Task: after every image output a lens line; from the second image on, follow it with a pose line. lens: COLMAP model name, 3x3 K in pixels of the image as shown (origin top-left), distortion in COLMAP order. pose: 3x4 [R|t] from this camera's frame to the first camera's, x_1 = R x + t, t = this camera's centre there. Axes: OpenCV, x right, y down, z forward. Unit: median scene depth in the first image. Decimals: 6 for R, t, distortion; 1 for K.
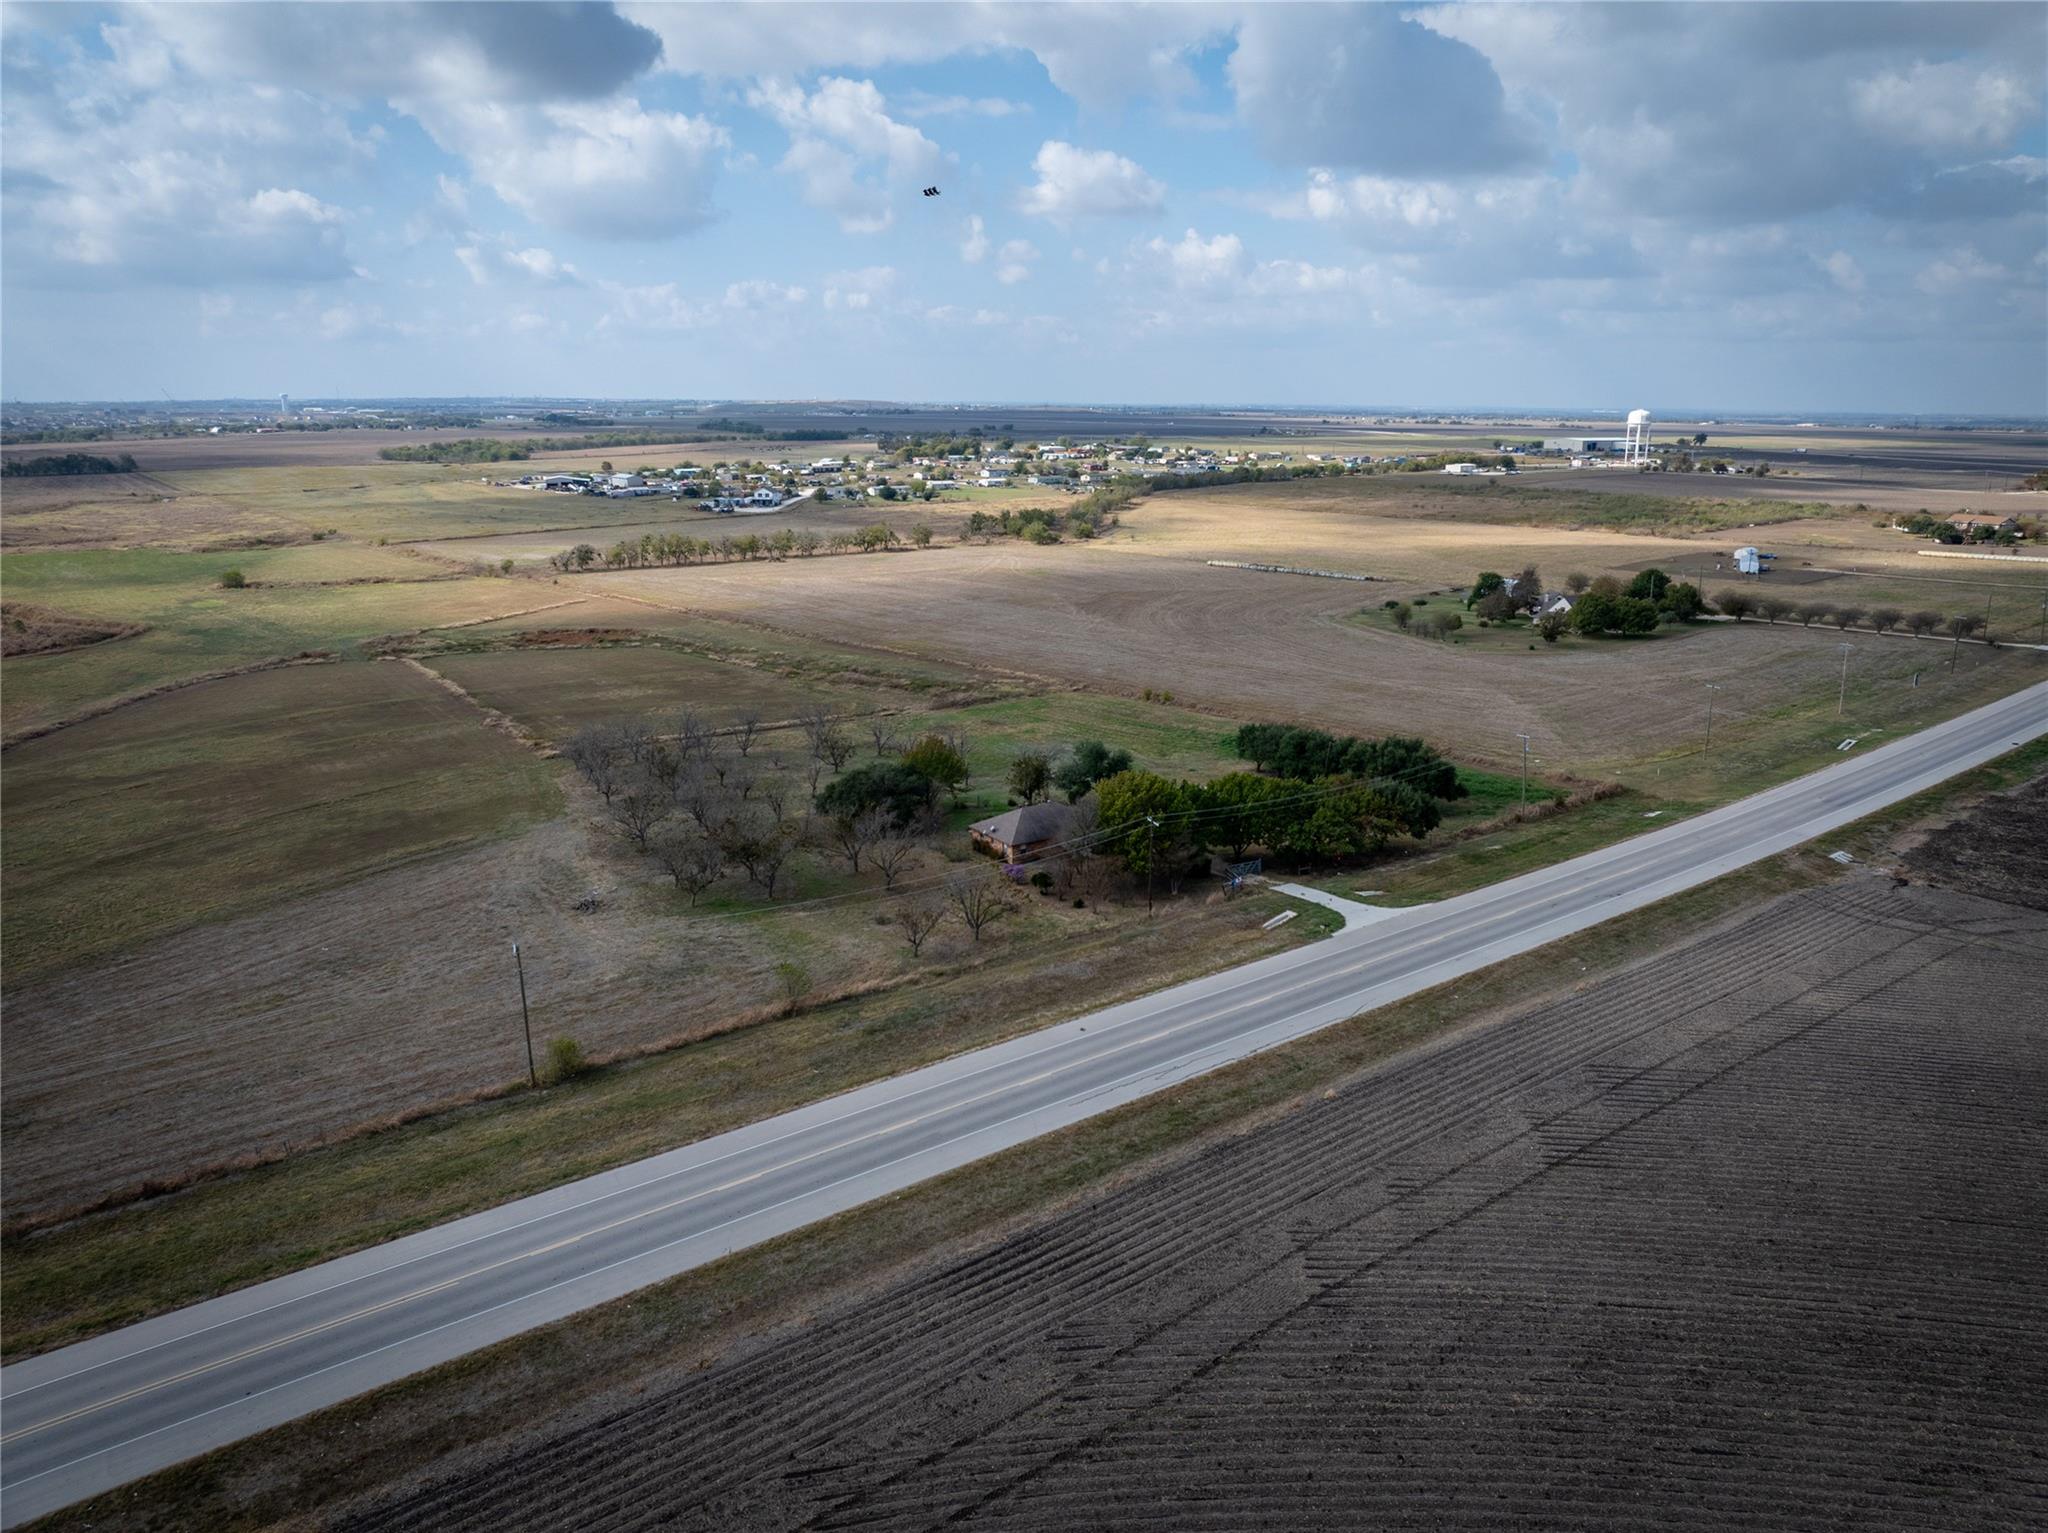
lens RADIAL K [[1433.9, 0, 1023.2], [0, 1433.9, 767.3], [0, 0, 1]] dist [-0.044576, 0.013498]
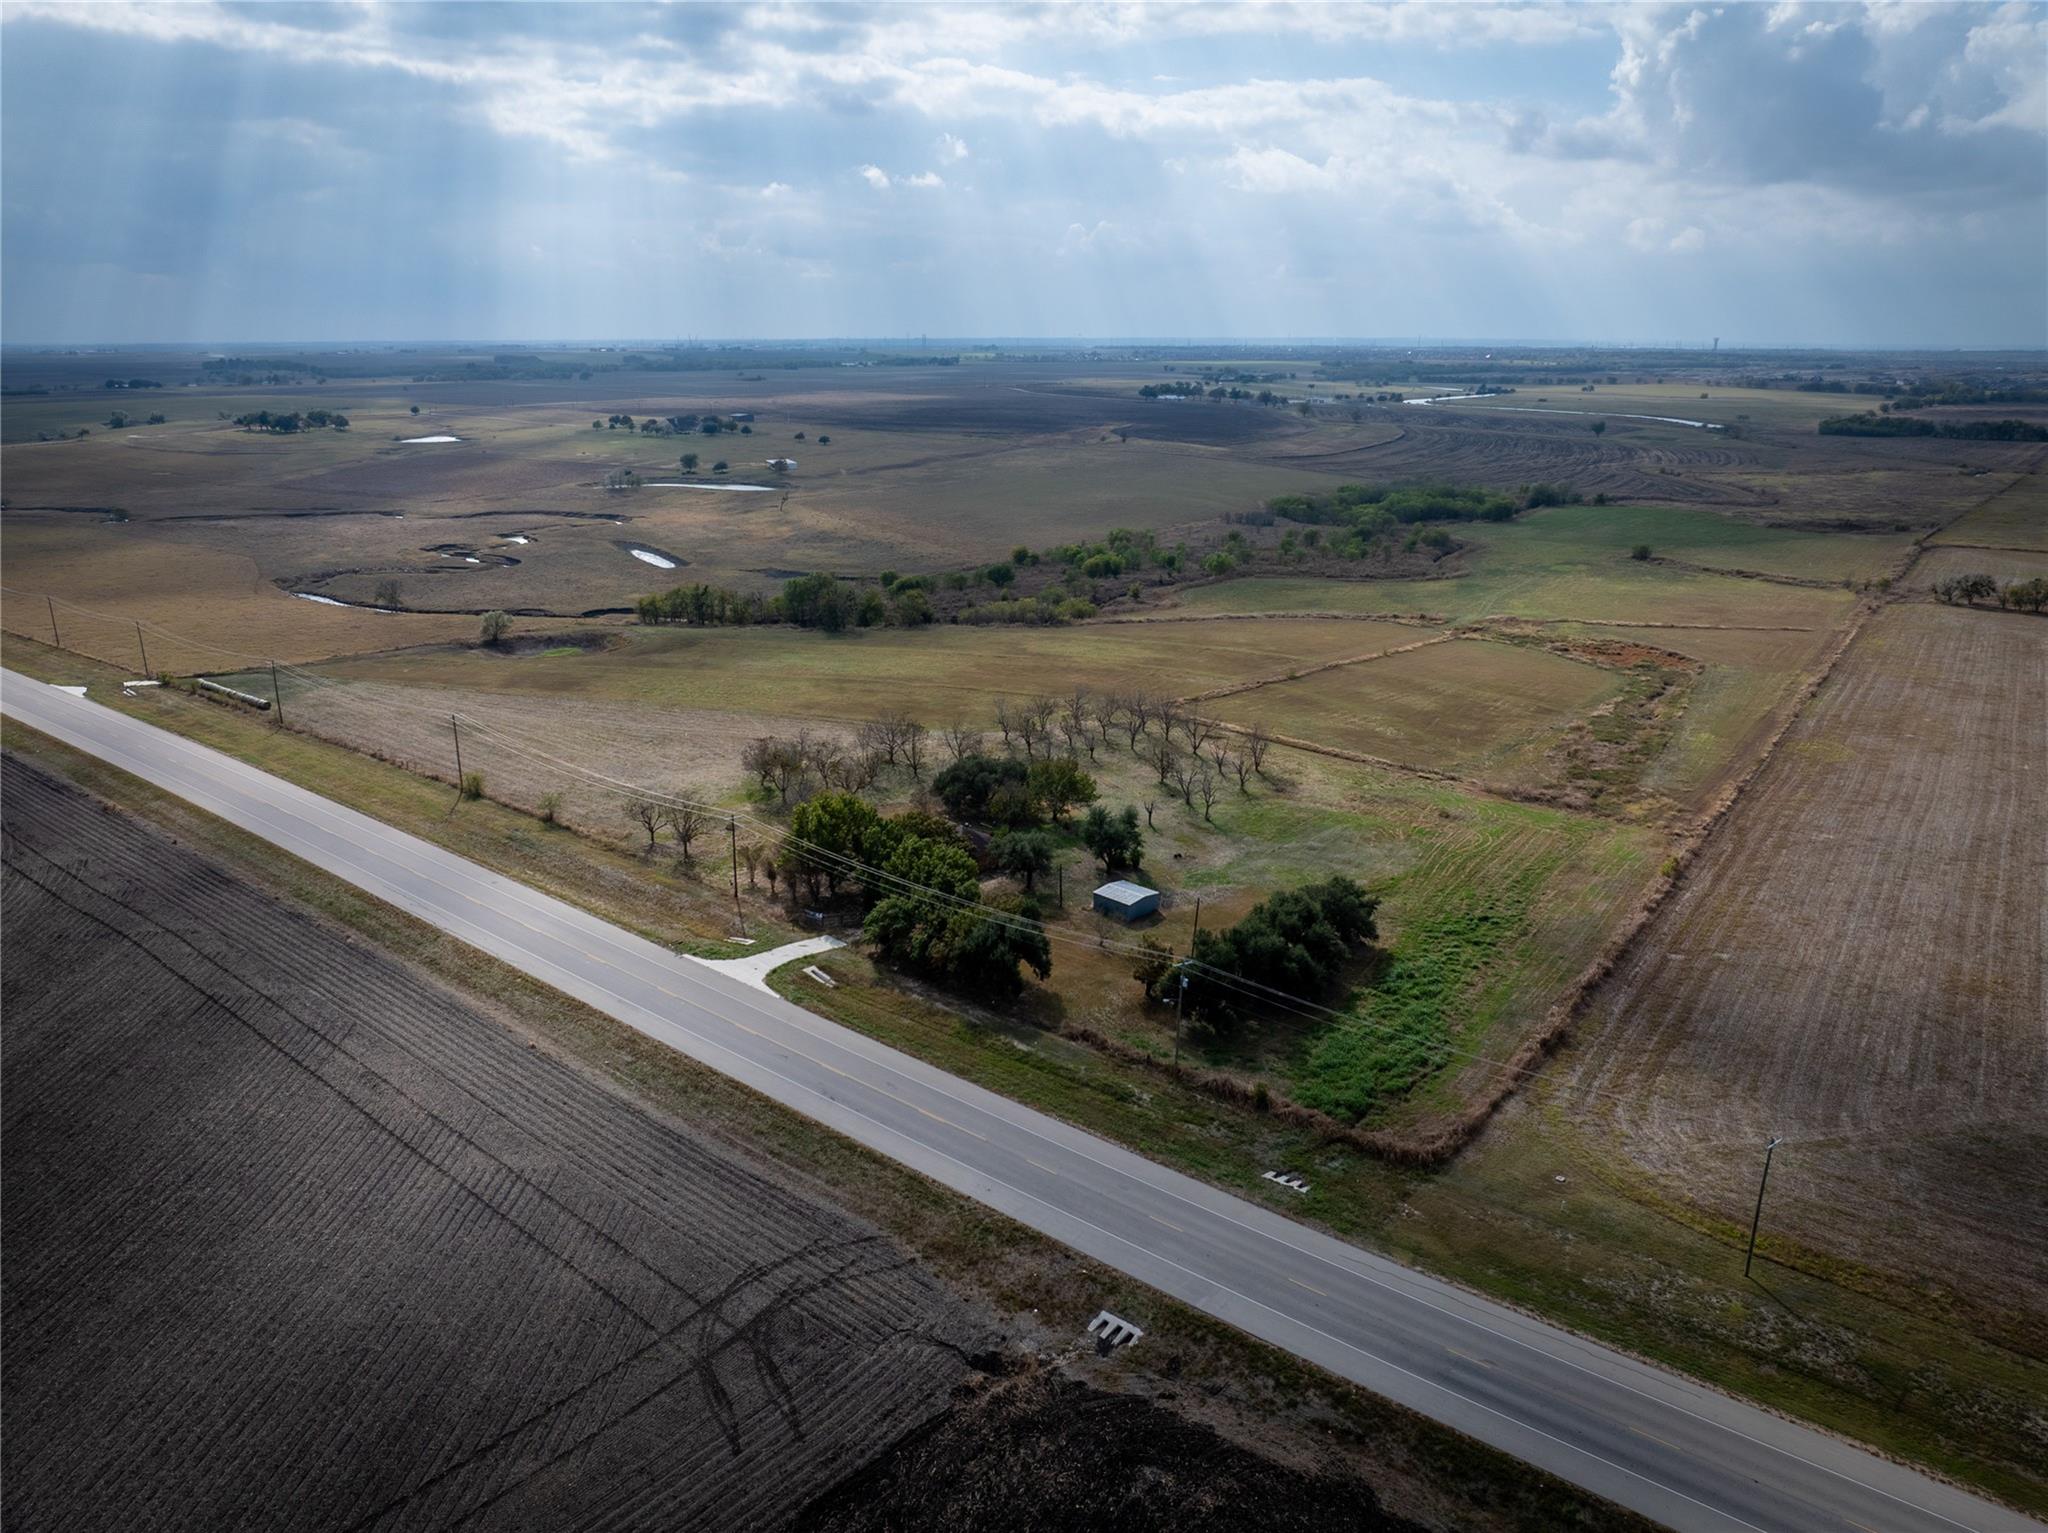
lens RADIAL K [[1433.9, 0, 1022.9], [0, 1433.9, 765.7], [0, 0, 1]] dist [-0.044576, 0.013498]
pose [[0.197457, 0.269241, -0.942613, 1.186877], [-0.233965, 0.946701, 0.221398, -0.307020], [0.951983, 0.176822, 0.249926, 0.875811]]
